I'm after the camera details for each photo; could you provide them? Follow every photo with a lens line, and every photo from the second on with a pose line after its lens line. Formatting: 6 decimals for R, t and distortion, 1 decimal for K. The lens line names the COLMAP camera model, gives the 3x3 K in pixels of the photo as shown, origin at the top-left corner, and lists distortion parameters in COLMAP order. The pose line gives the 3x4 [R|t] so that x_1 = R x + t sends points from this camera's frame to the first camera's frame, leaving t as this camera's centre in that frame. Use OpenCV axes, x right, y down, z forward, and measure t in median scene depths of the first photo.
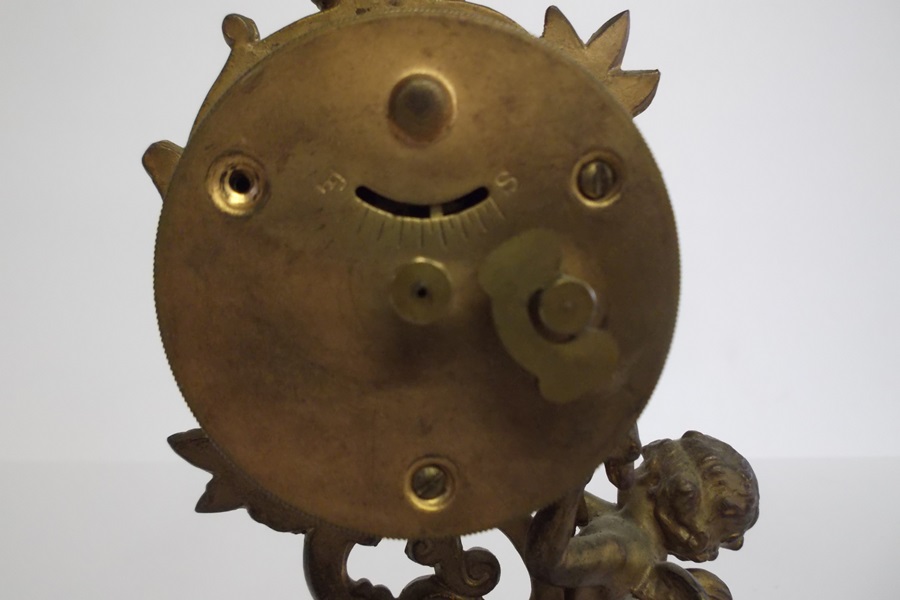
lens RADIAL K [[651.7, 0, 450.0], [0, 651.7, 300.0], [0, 0, 1]] dist [0.006878, 0.001737]
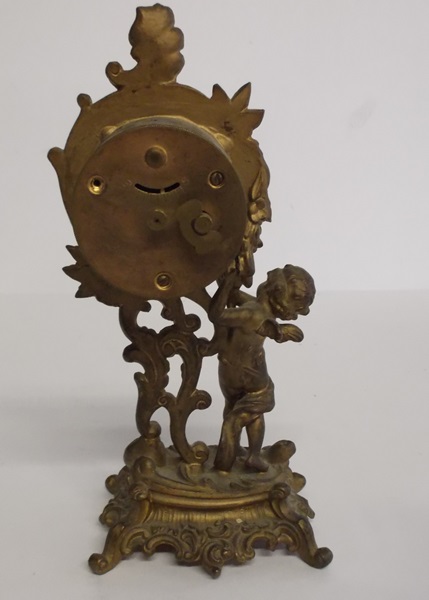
lens RADIAL K [[672.6, 0, 187.4], [0, 672.6, 300.6], [0, 0, 1]] dist [-0.012731, -0.017592]
pose [[0.997552, -0.002626, -0.069880, 0.296202], [0.019166, 0.971296, 0.237099, -0.363456], [0.067252, -0.237858, 0.968969, -2.016635]]
